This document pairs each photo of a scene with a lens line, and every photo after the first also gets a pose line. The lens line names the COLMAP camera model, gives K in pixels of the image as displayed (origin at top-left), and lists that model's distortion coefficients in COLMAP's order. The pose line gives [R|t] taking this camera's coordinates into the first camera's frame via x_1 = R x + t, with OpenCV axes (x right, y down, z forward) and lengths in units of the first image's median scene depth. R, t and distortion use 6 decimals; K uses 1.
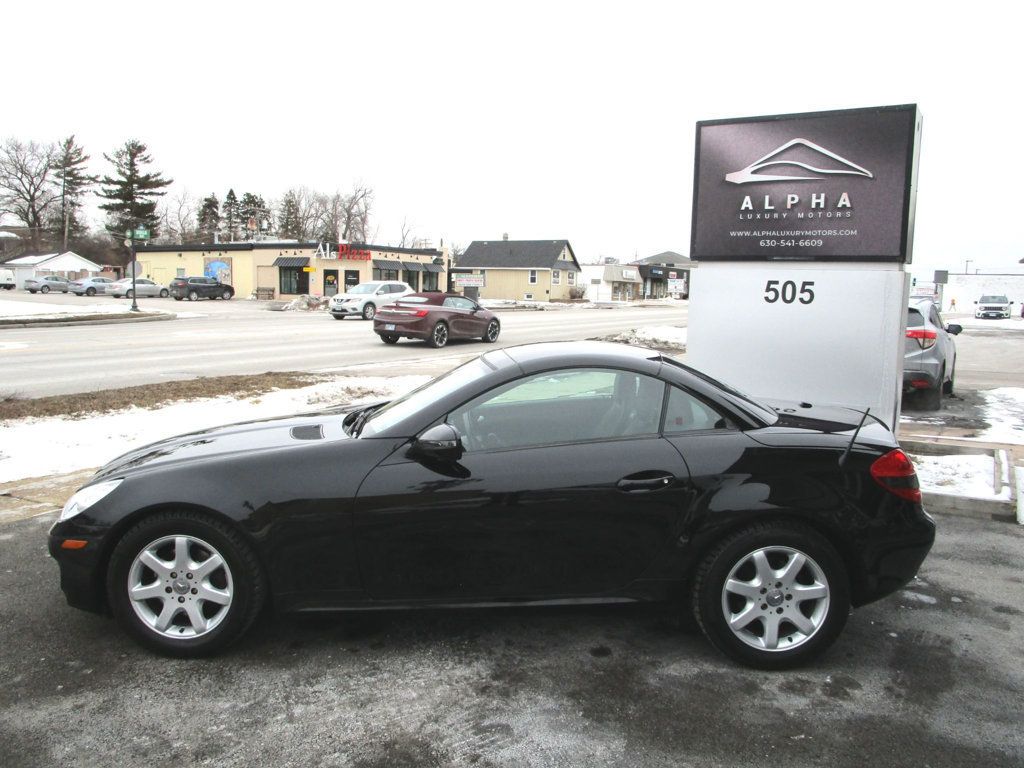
lens RADIAL K [[820.0, 0, 537.8], [0, 820.0, 391.9], [0, 0, 1]] dist [-0.026057, -0.019213]
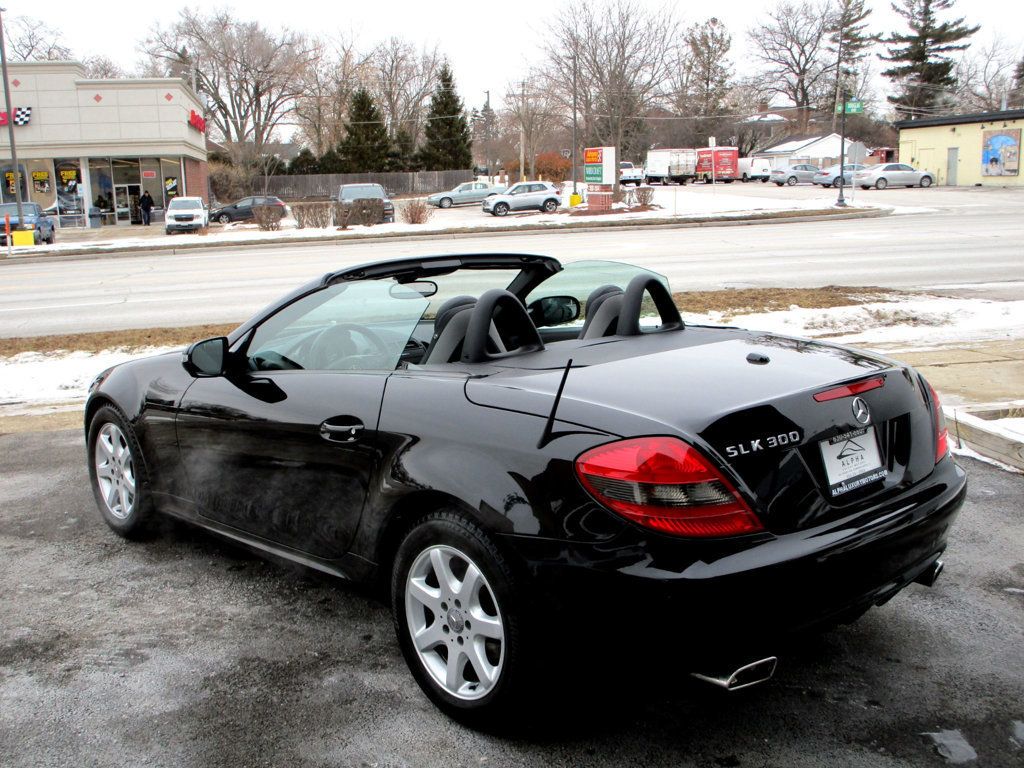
lens RADIAL K [[1093.6, 0, 512.6], [0, 1093.6, 385.3], [0, 0, 1]] dist [-0.020727, 0.000000]
pose [[0.666431, 0.100788, -0.738723, 0.454328], [-0.051764, 0.994685, 0.089012, -0.015099], [0.743768, -0.021081, 0.668105, 0.191695]]
